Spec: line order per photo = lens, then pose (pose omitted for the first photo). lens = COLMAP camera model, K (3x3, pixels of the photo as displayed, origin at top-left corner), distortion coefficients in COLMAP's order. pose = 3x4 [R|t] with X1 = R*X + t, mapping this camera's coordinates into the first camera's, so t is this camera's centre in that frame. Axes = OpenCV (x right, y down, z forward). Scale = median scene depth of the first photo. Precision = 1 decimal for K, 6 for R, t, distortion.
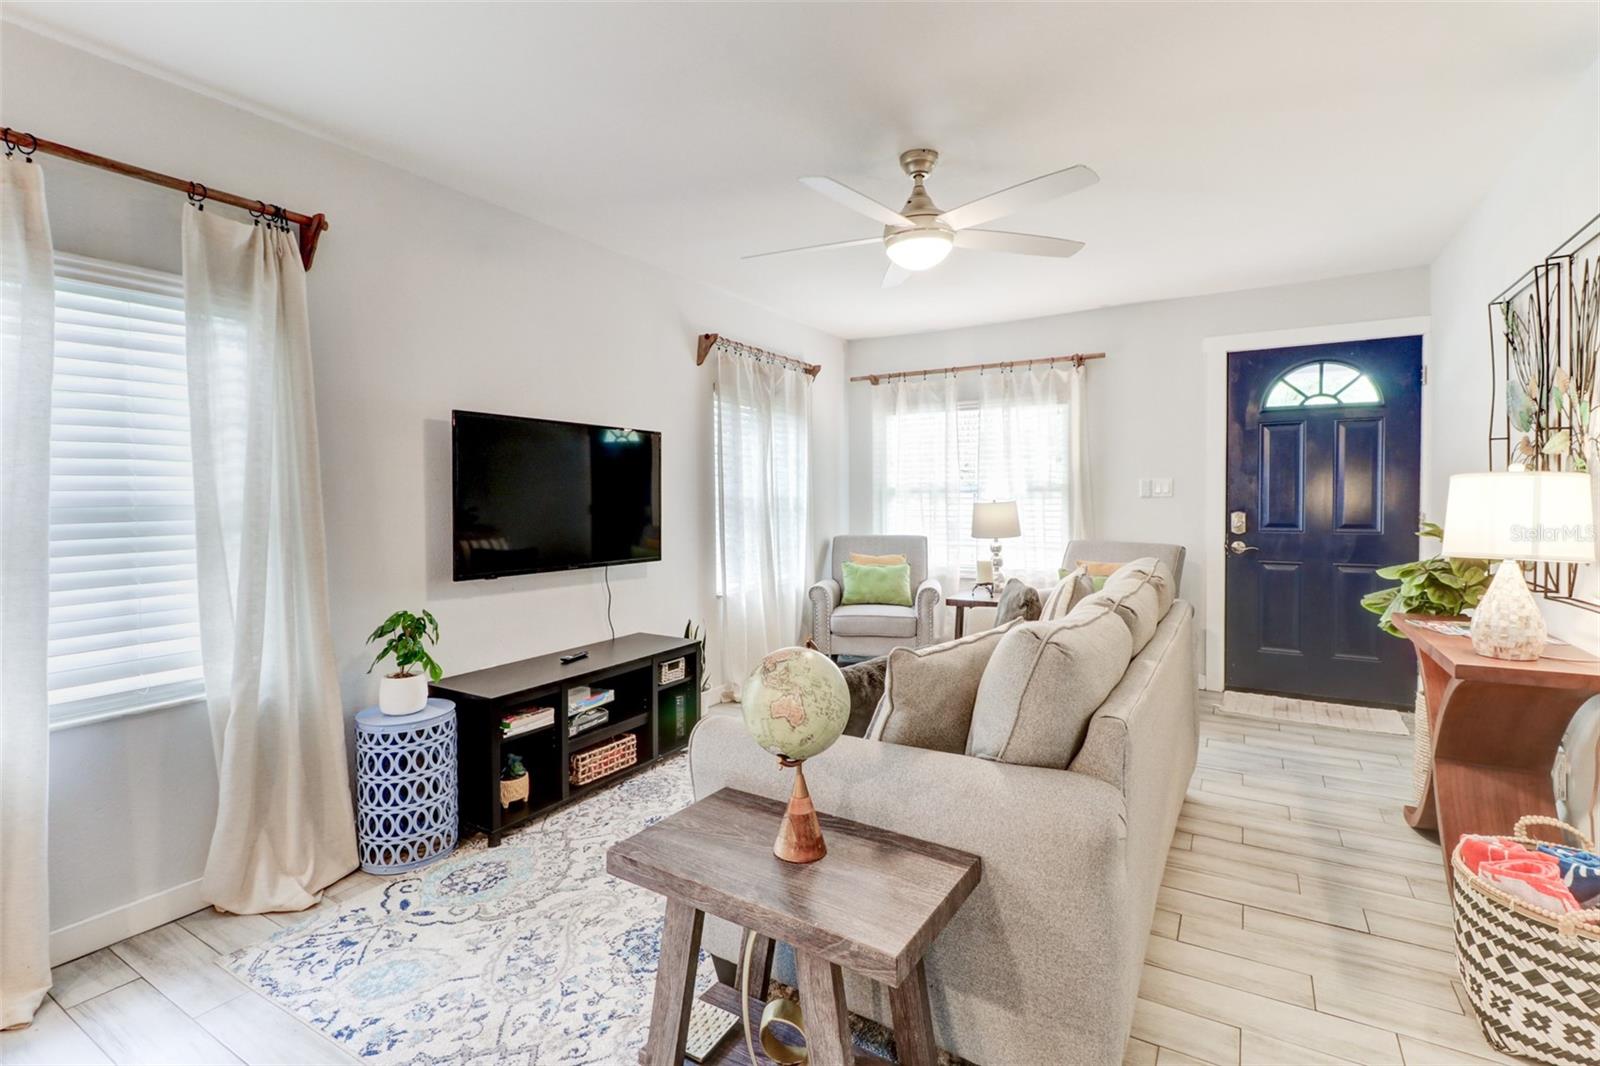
lens RADIAL K [[741.8, 0, 775.0], [0, 741.8, 510.9], [0, 0, 1]] dist [-0.001980, -0.005770]
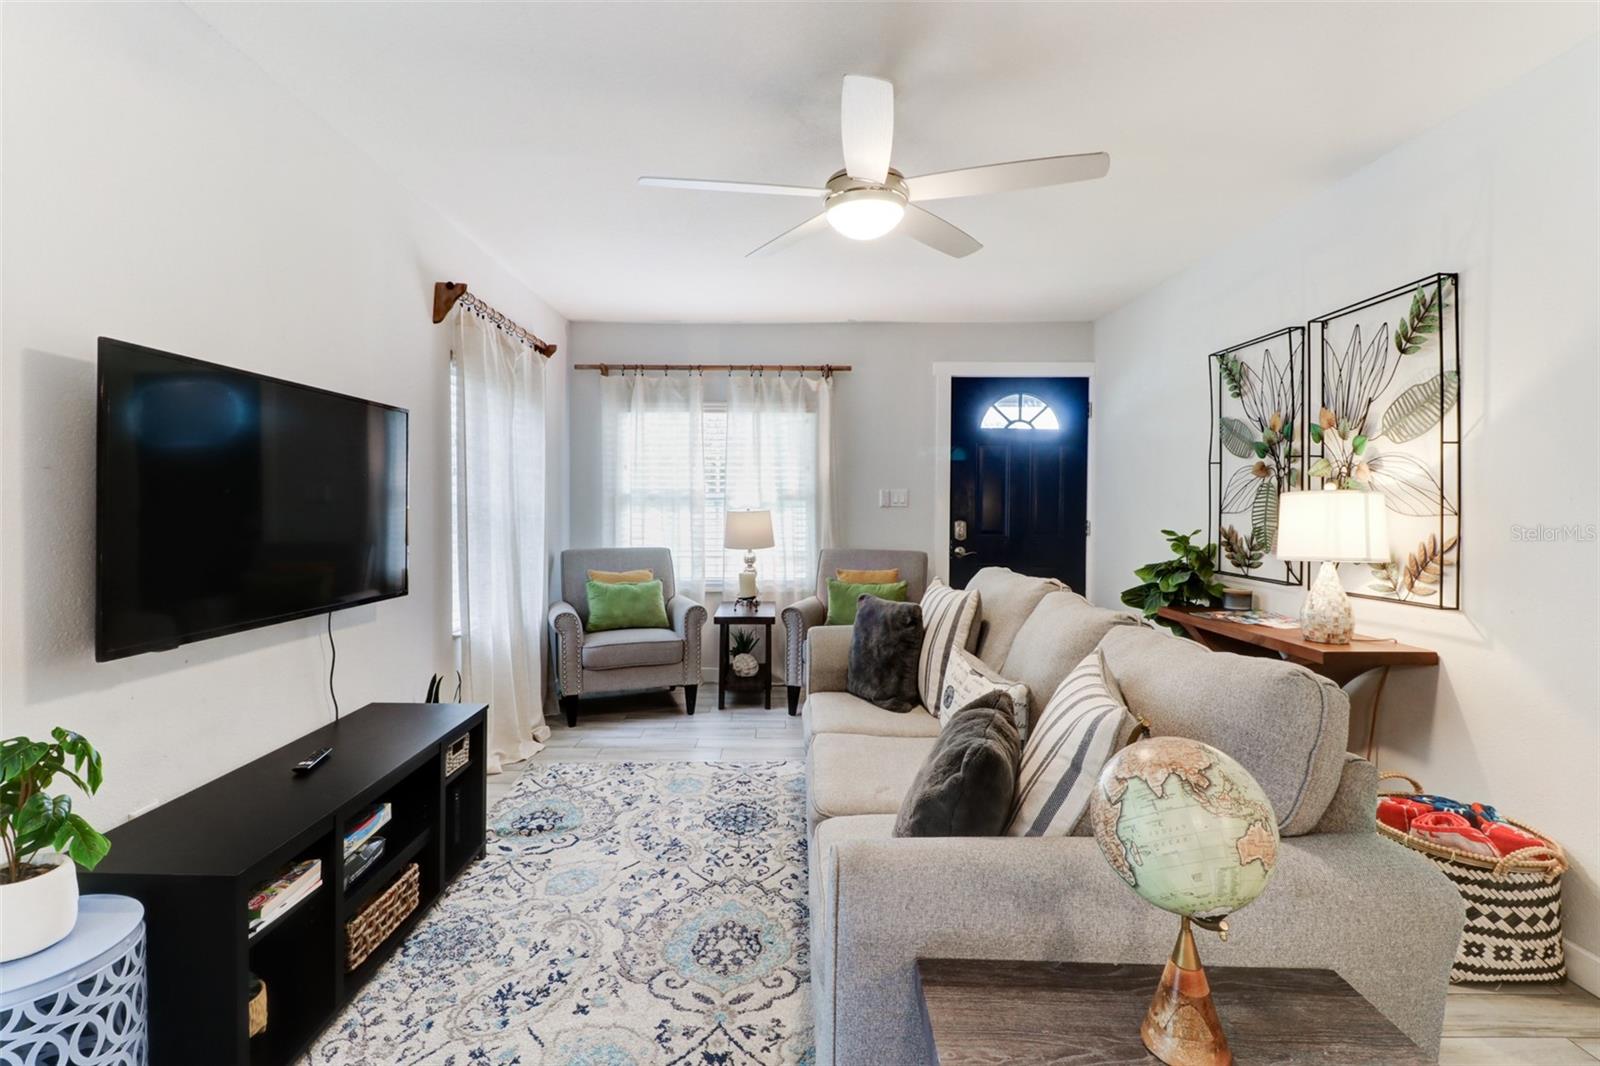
lens RADIAL K [[741.8, 0, 776.2], [0, 741.8, 505.8], [0, 0, 1]] dist [-0.001980, -0.005770]
pose [[0.849692, 0.006668, 0.527237, -0.196607], [0.001074, 0.999896, -0.014376, -0.005043], [-0.527278, 0.012781, 0.849597, 0.195692]]
